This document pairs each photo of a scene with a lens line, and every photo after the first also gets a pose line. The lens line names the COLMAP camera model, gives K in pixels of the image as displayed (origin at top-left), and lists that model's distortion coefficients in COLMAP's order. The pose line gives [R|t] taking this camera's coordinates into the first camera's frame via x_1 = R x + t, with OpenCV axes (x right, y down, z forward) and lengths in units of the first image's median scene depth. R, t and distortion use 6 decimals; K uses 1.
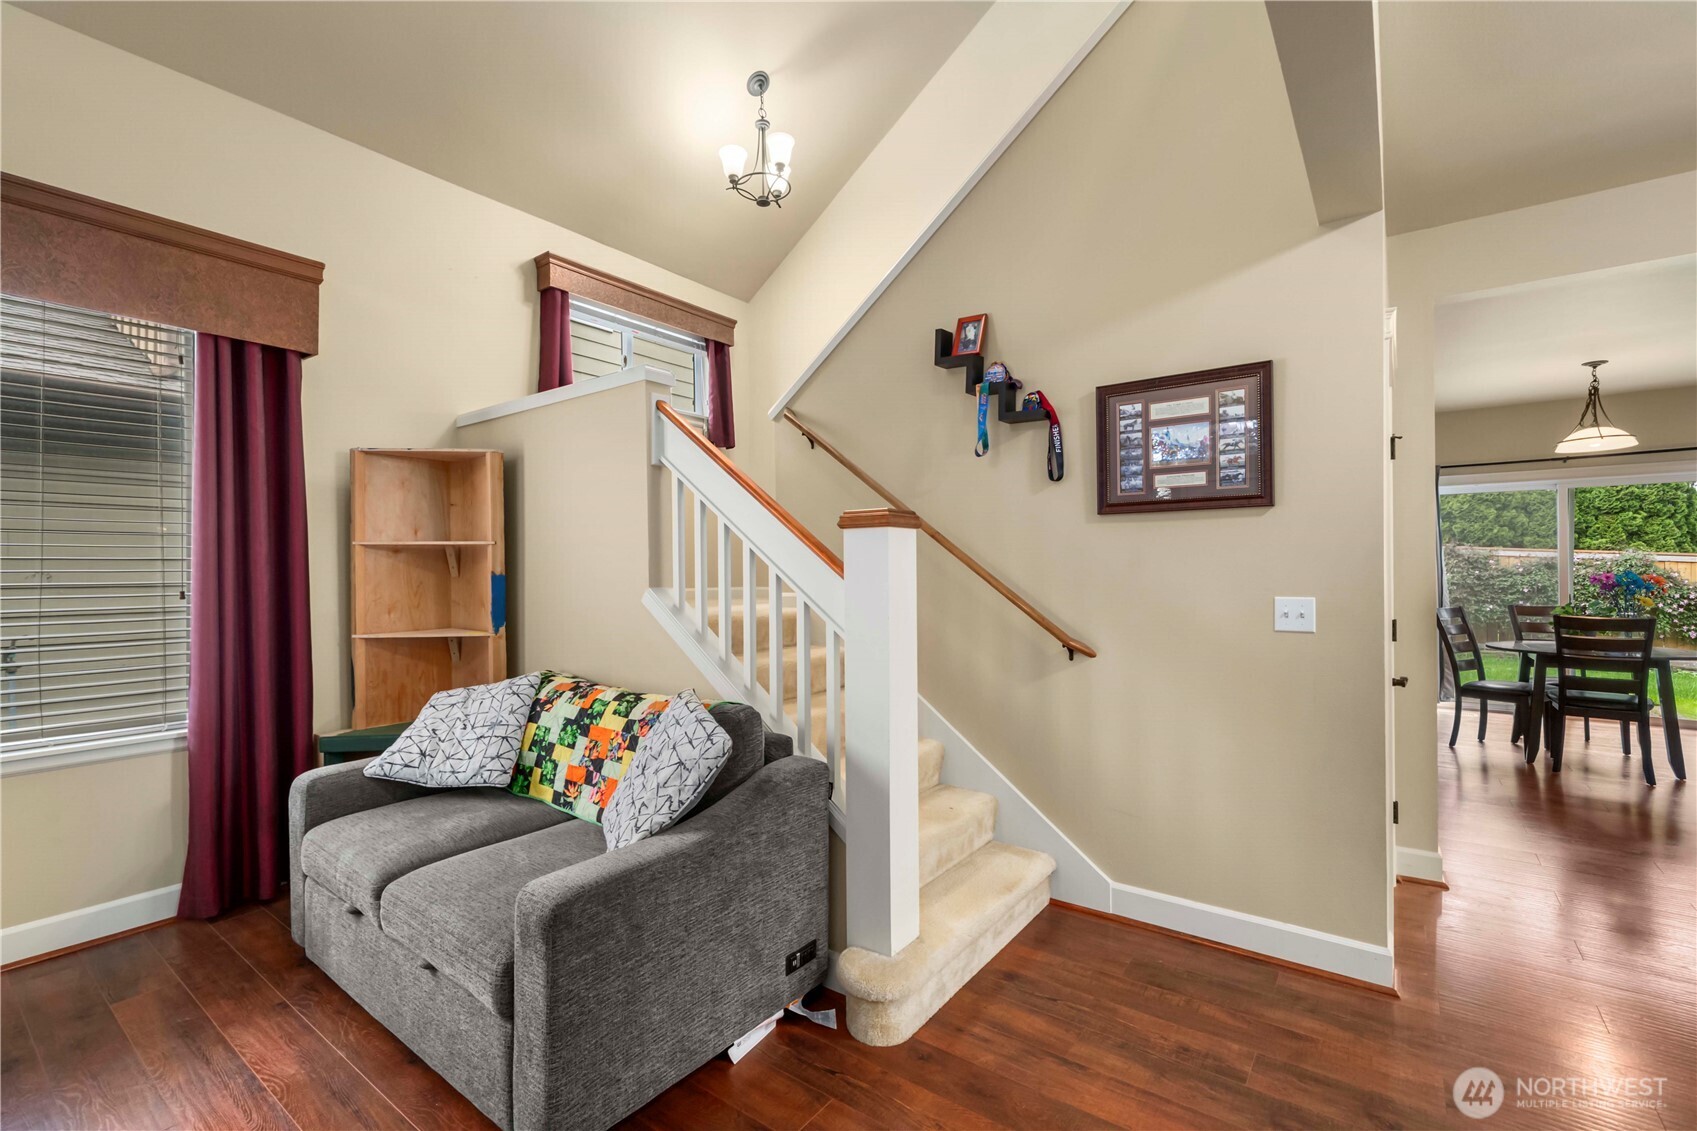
lens RADIAL K [[771.6, 0, 807.5], [0, 771.6, 566.2], [0, 0, 1]] dist [-0.000646, -0.002093]
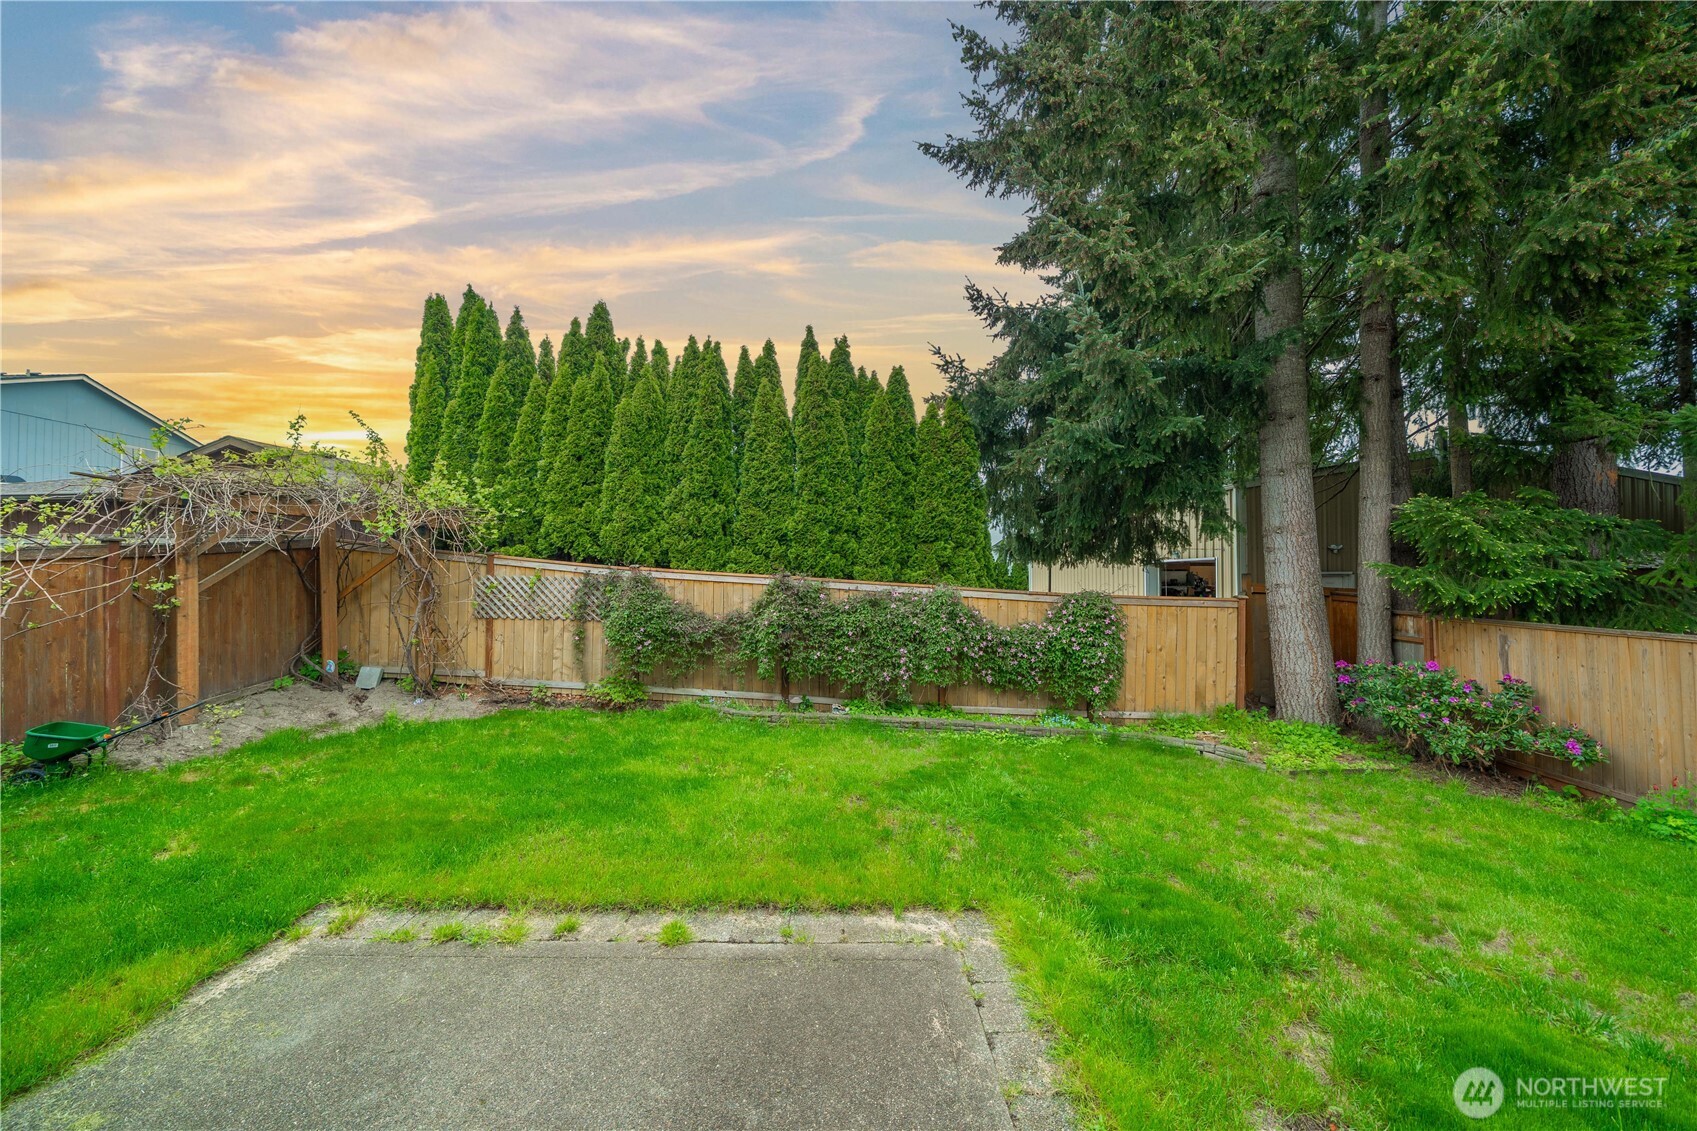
lens RADIAL K [[583.5, 0, 845.5], [0, 583.5, 565.7], [0, 0, 1]] dist [-0.002697, -0.000589]
pose [[0.794317, 0.017438, 0.607254, 2.367997], [-0.006100, 0.999766, -0.020731, -0.112209], [-0.607473, 0.012763, 0.794238, 2.202139]]
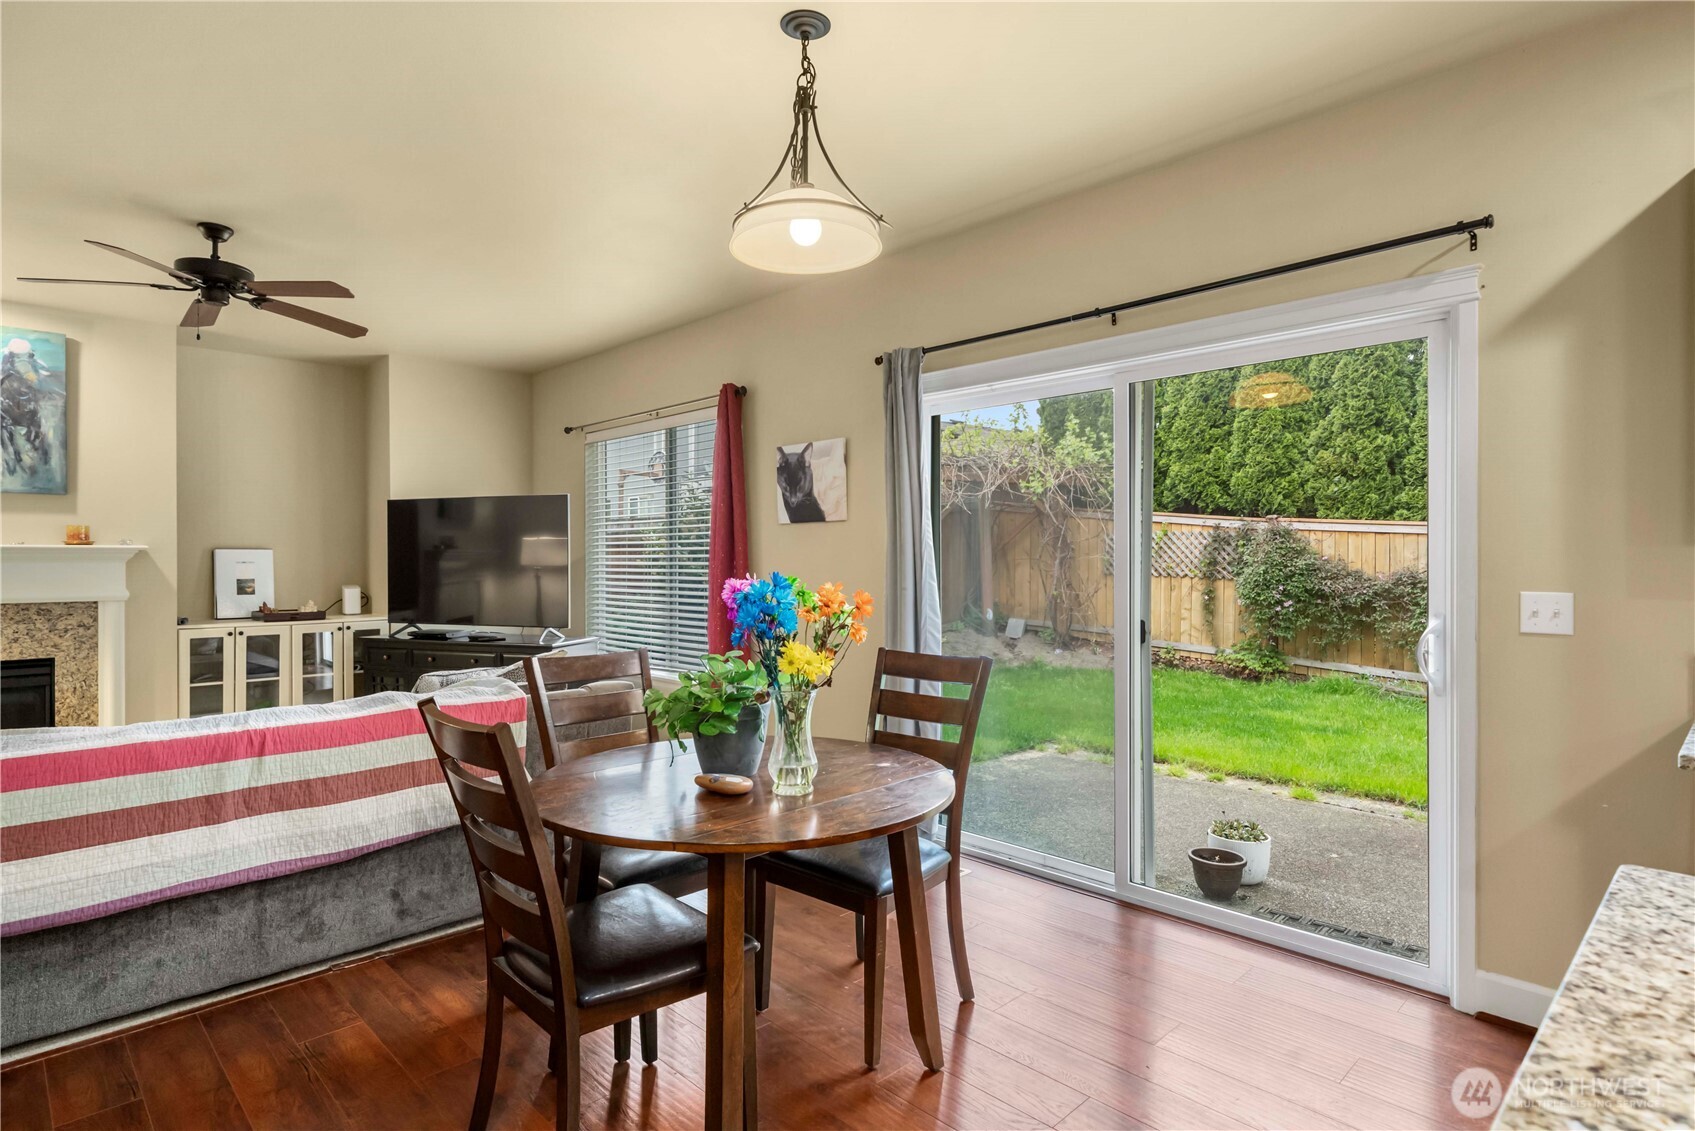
lens RADIAL K [[885.1, 0, 838.7], [0, 885.1, 561.3], [0, 0, 1]] dist [-0.003312, 0.000881]
pose [[0.988111, 0.003693, -0.153695, 2.046159], [-0.002052, 0.999939, 0.010830, -0.010643], [0.153725, -0.010386, 0.988059, 1.114507]]
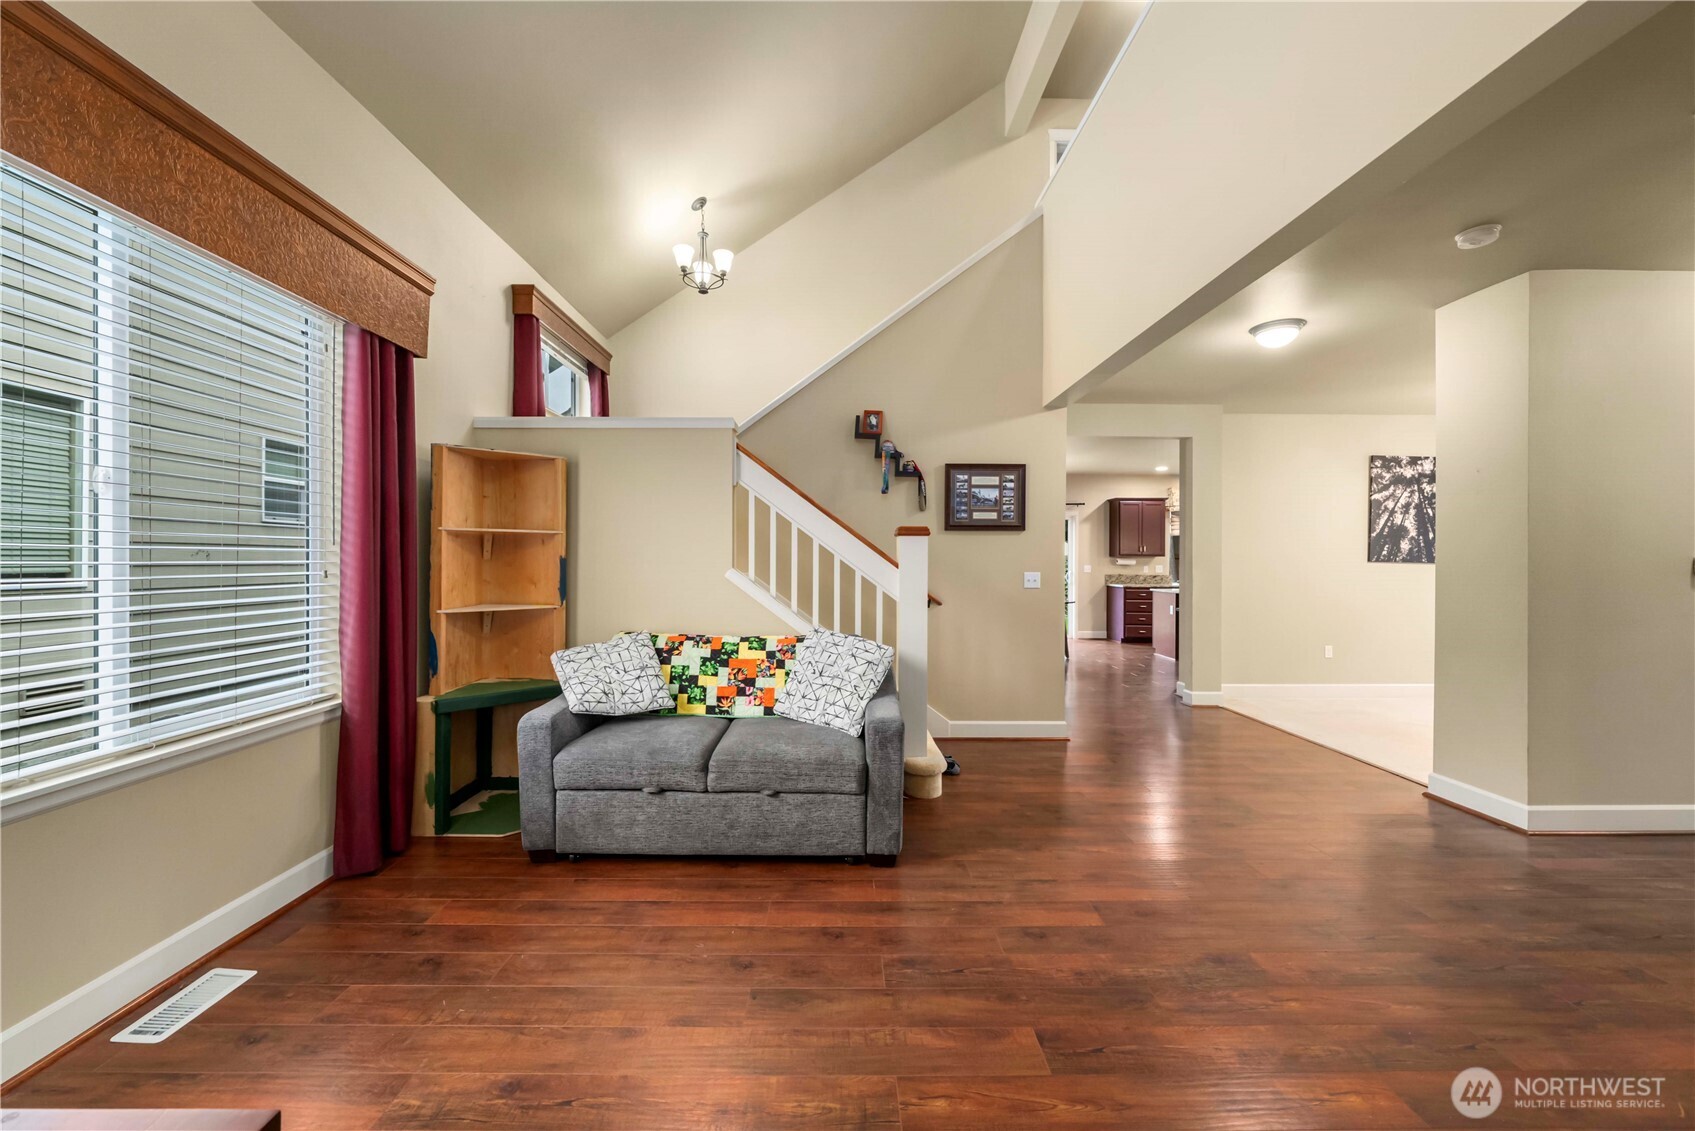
lens RADIAL K [[656.1, 0, 869.4], [0, 656.1, 552.6], [0, 0, 1]] dist [0.001759, -0.000291]
pose [[0.781614, 0.017174, 0.623526, -0.725595], [-0.014635, 0.999851, -0.009194, 0.005286], [-0.623591, -0.001939, 0.781748, -0.141370]]
